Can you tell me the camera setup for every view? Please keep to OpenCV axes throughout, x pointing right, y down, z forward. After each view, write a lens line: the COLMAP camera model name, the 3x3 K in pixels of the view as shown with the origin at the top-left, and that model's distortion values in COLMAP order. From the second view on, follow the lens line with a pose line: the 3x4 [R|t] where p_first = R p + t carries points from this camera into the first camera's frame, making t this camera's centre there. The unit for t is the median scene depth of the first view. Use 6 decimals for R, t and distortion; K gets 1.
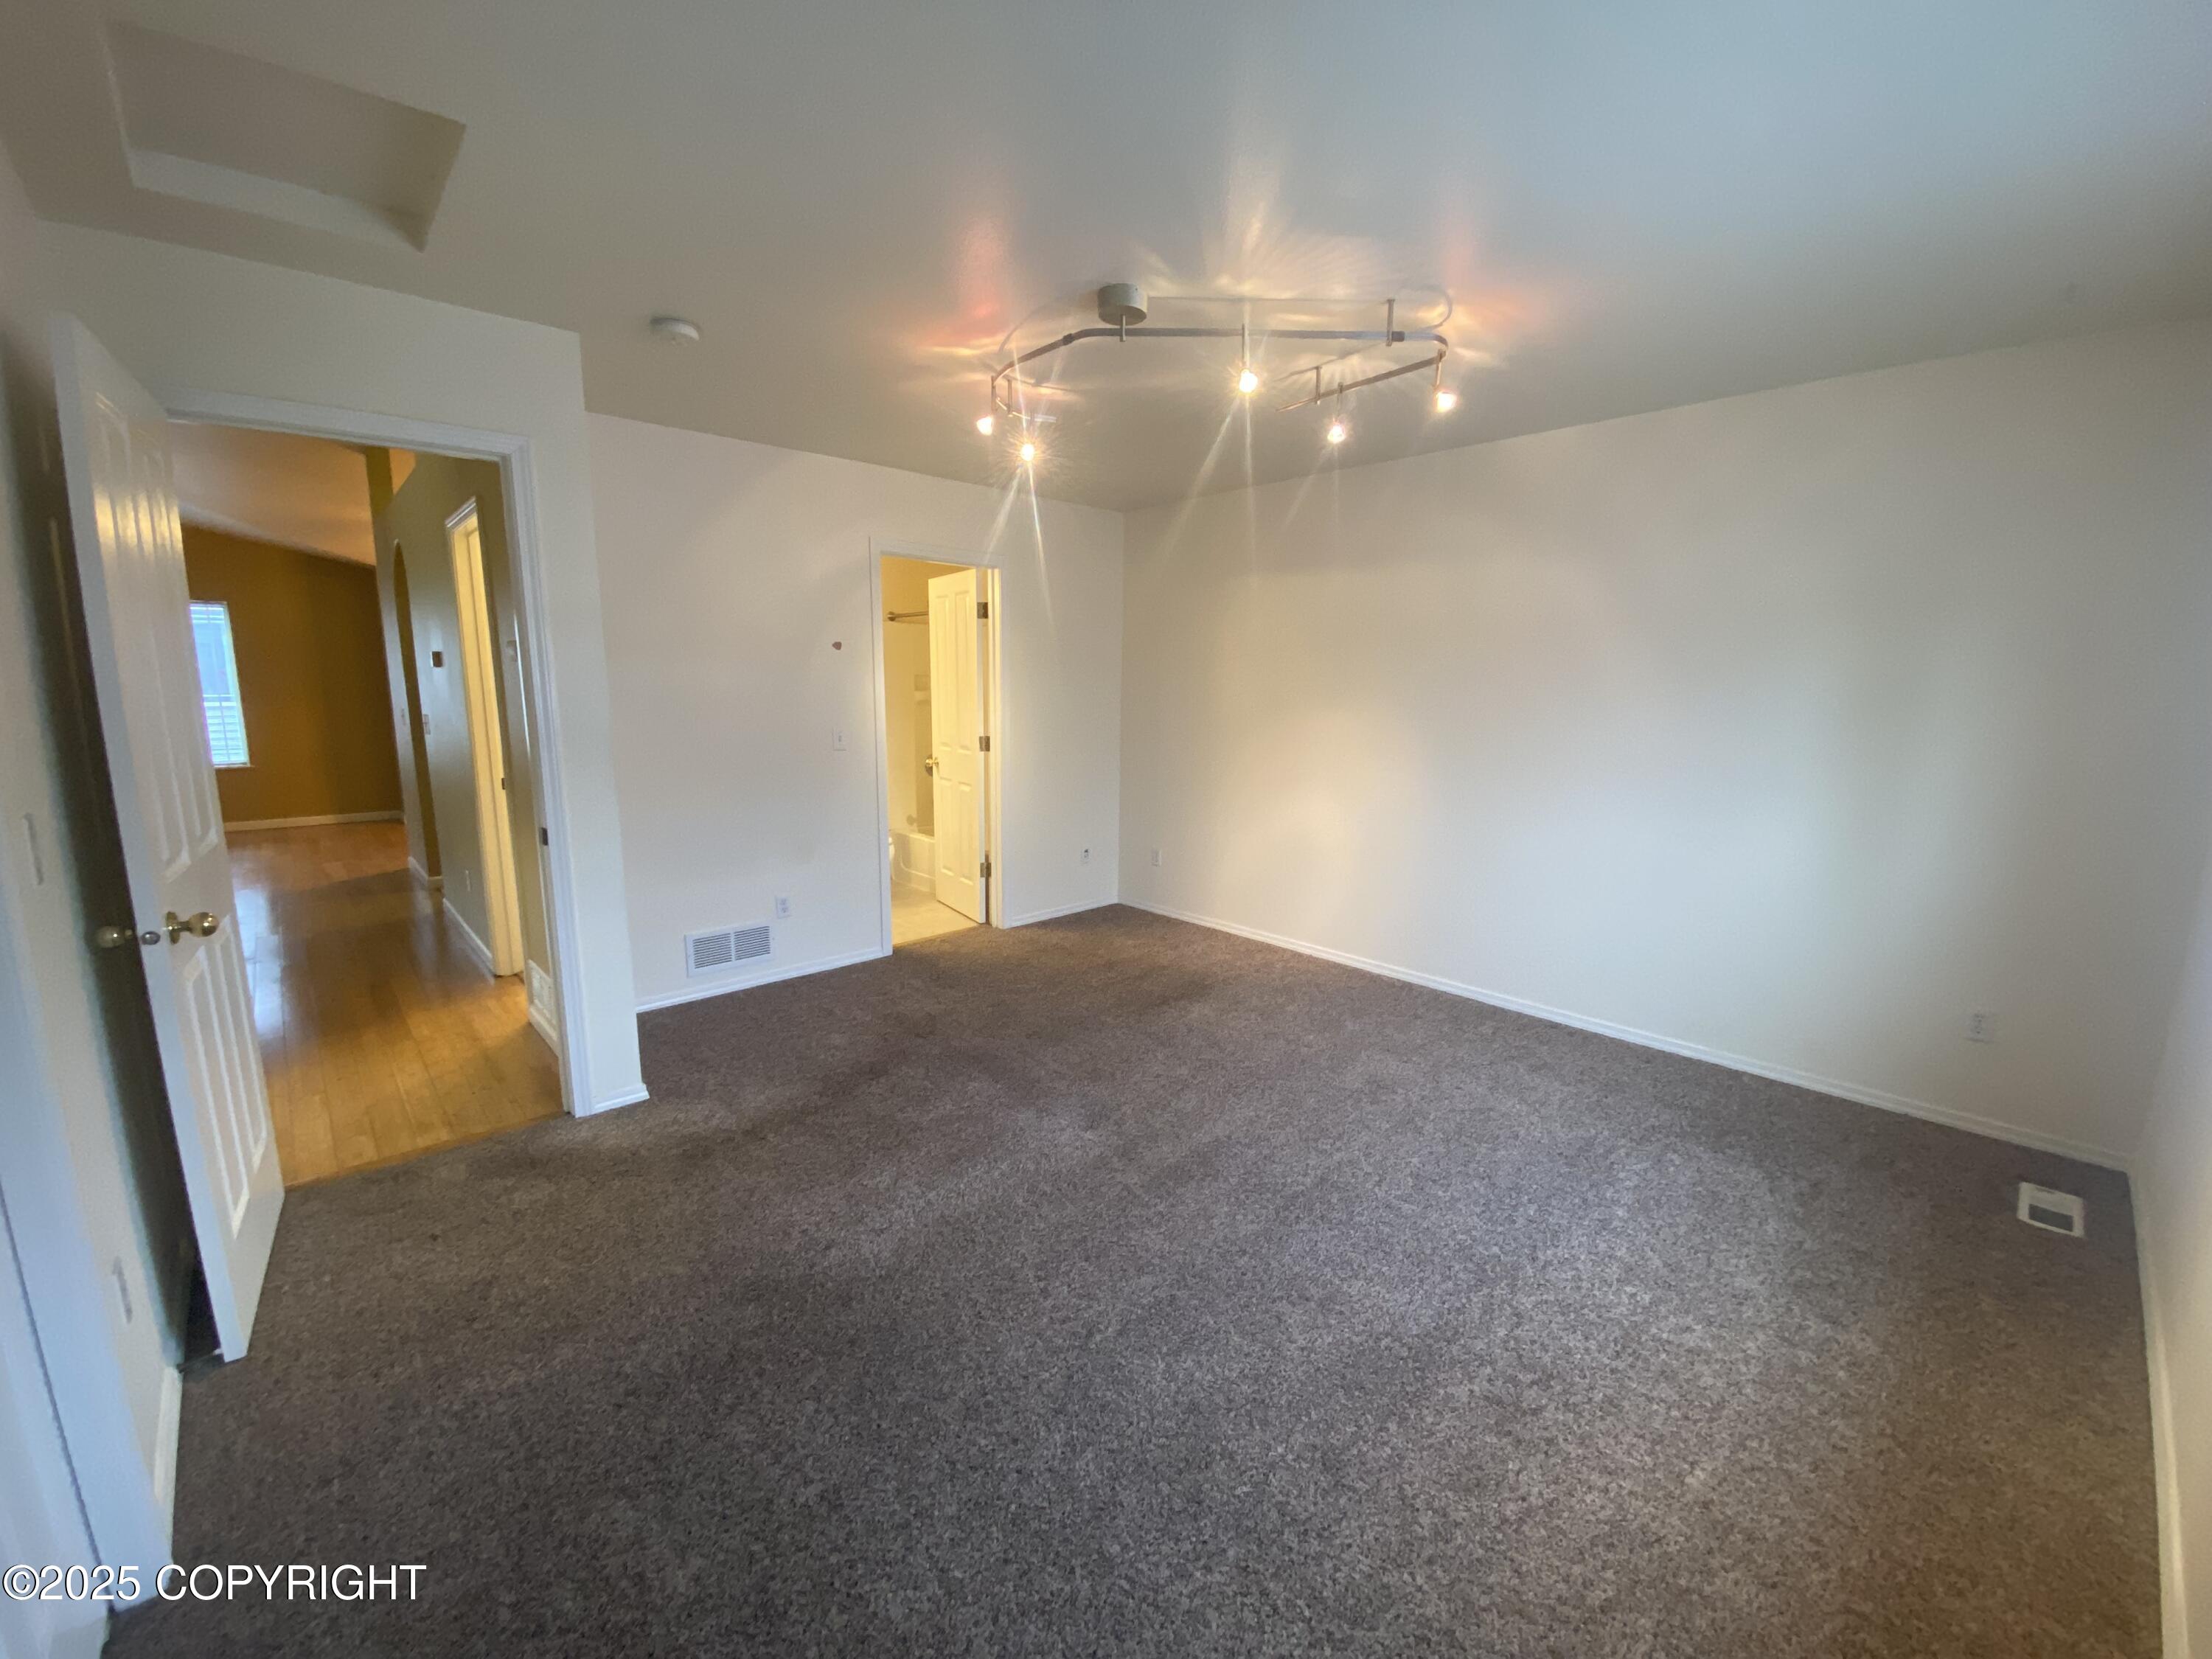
lens RADIAL K [[887.2, 0, 1103.0], [0, 887.2, 825.2], [0, 0, 1]] dist [0.031486, -0.023941]
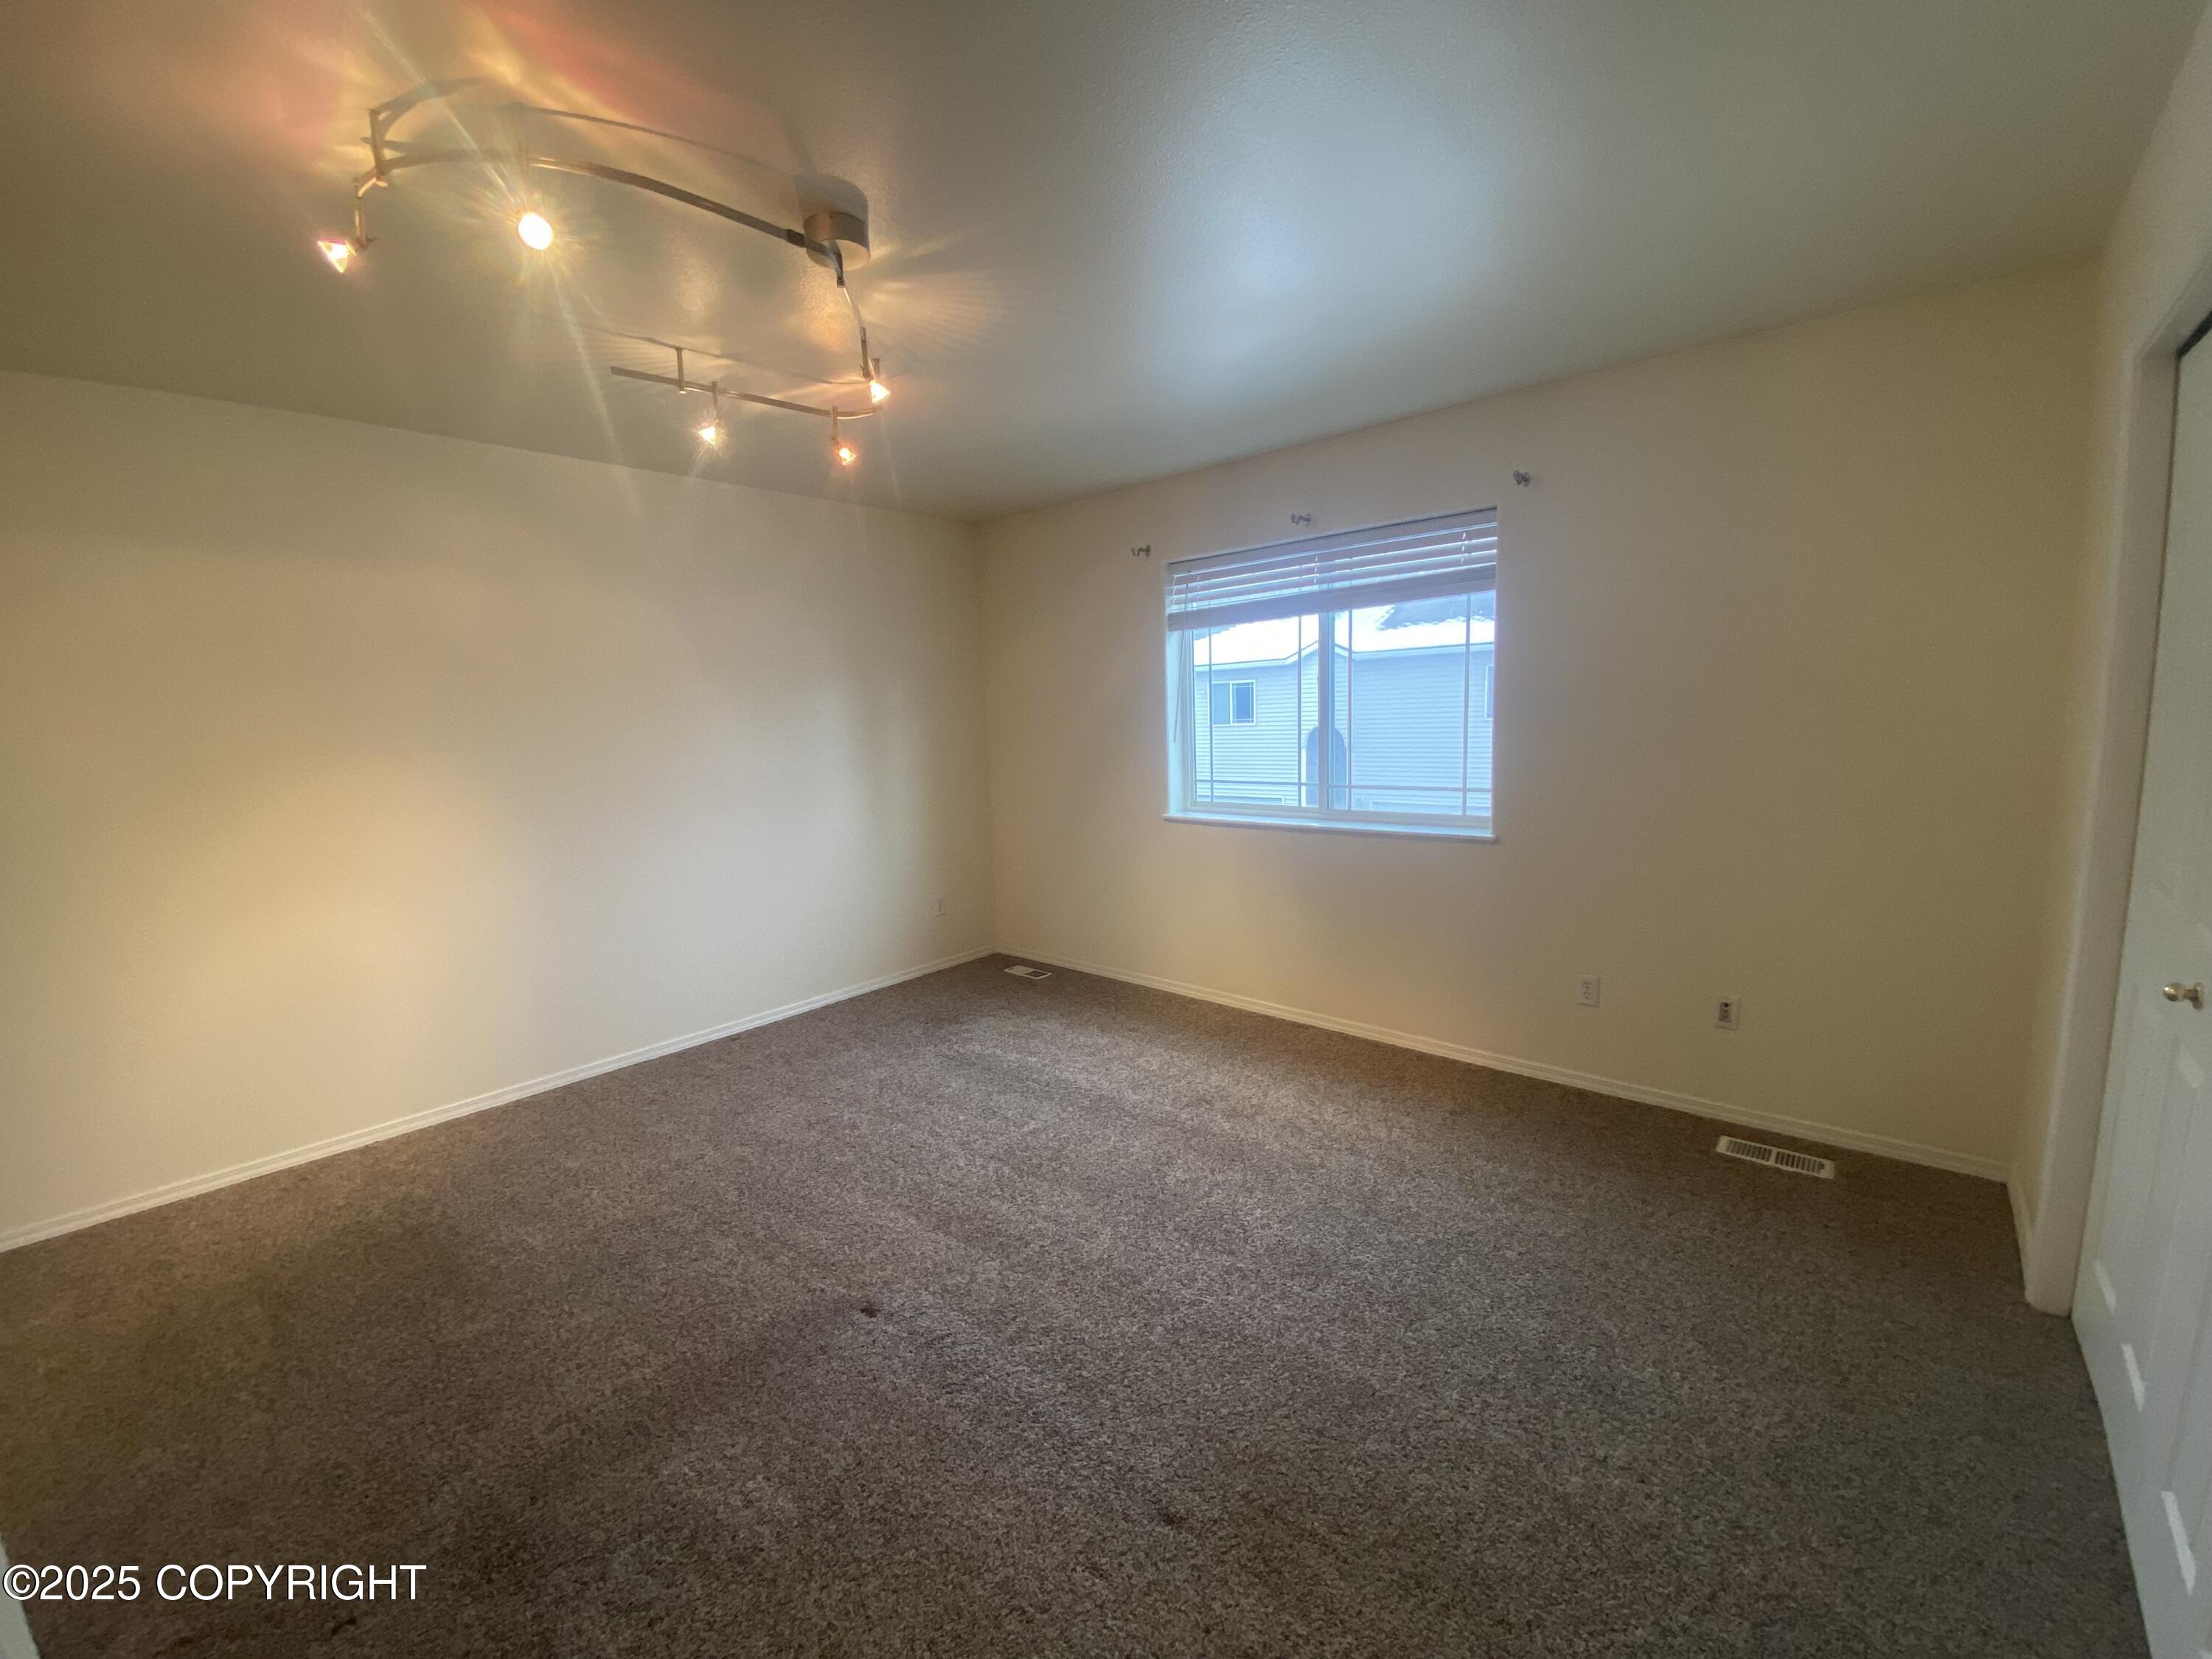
lens RADIAL K [[887.2, 0, 1103.0], [0, 887.2, 825.2], [0, 0, 1]] dist [0.031486, -0.023941]
pose [[-0.096301, -0.137131, 0.985861, -0.712636], [0.193884, 0.968907, 0.153712, -0.127965], [-0.976286, 0.205945, -0.066719, 0.771979]]
